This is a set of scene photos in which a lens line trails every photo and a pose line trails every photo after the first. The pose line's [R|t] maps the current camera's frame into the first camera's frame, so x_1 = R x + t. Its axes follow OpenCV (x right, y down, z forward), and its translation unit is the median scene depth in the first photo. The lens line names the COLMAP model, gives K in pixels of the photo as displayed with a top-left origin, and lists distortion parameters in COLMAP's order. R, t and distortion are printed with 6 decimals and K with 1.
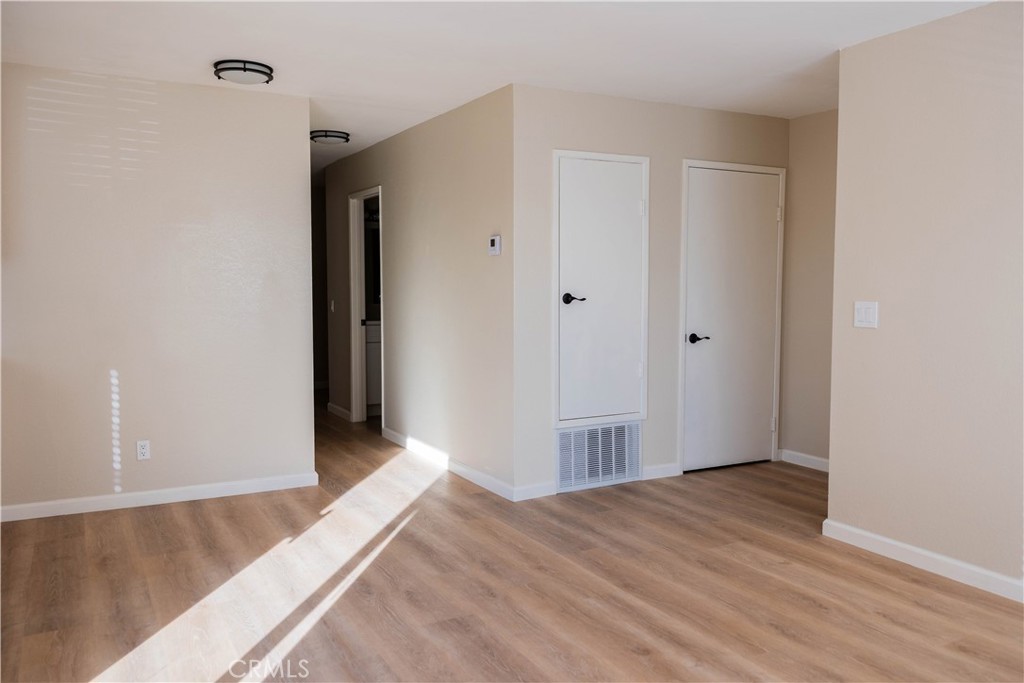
lens RADIAL K [[811.2, 0, 512.0], [0, 811.2, 341.5], [0, 0, 1]] dist [0.009282, 0.000014]
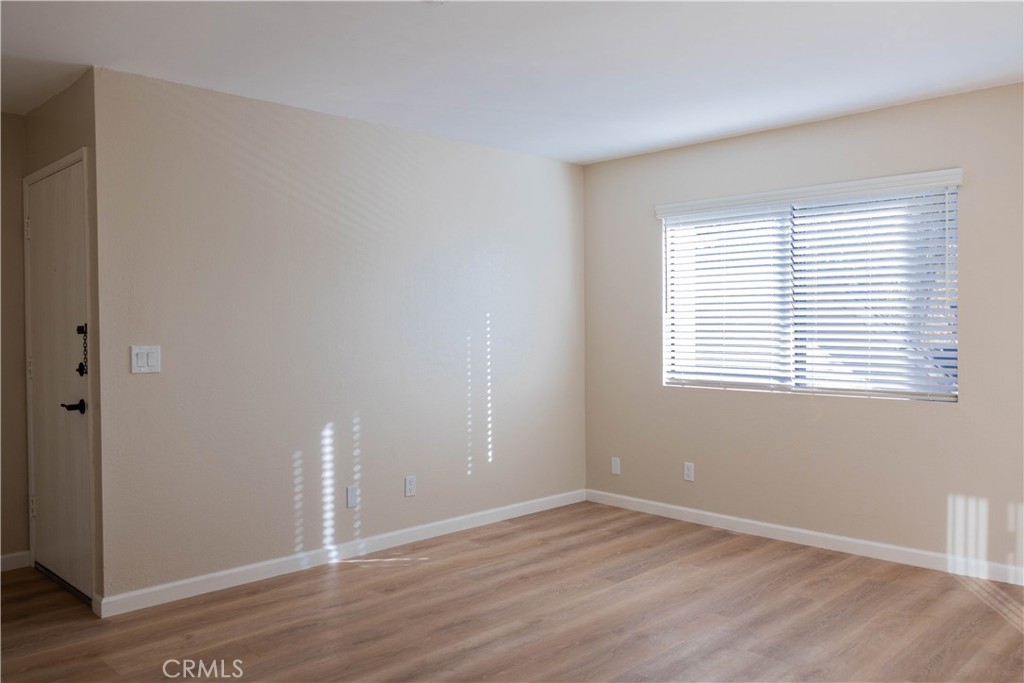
lens RADIAL K [[811.2, 0, 512.0], [0, 811.2, 341.5], [0, 0, 1]] dist [0.009282, 0.000014]
pose [[-0.287067, -0.012320, 0.957831, -0.701506], [0.080509, 0.996069, 0.036941, -0.063516], [-0.954521, 0.087718, -0.284947, 1.001176]]
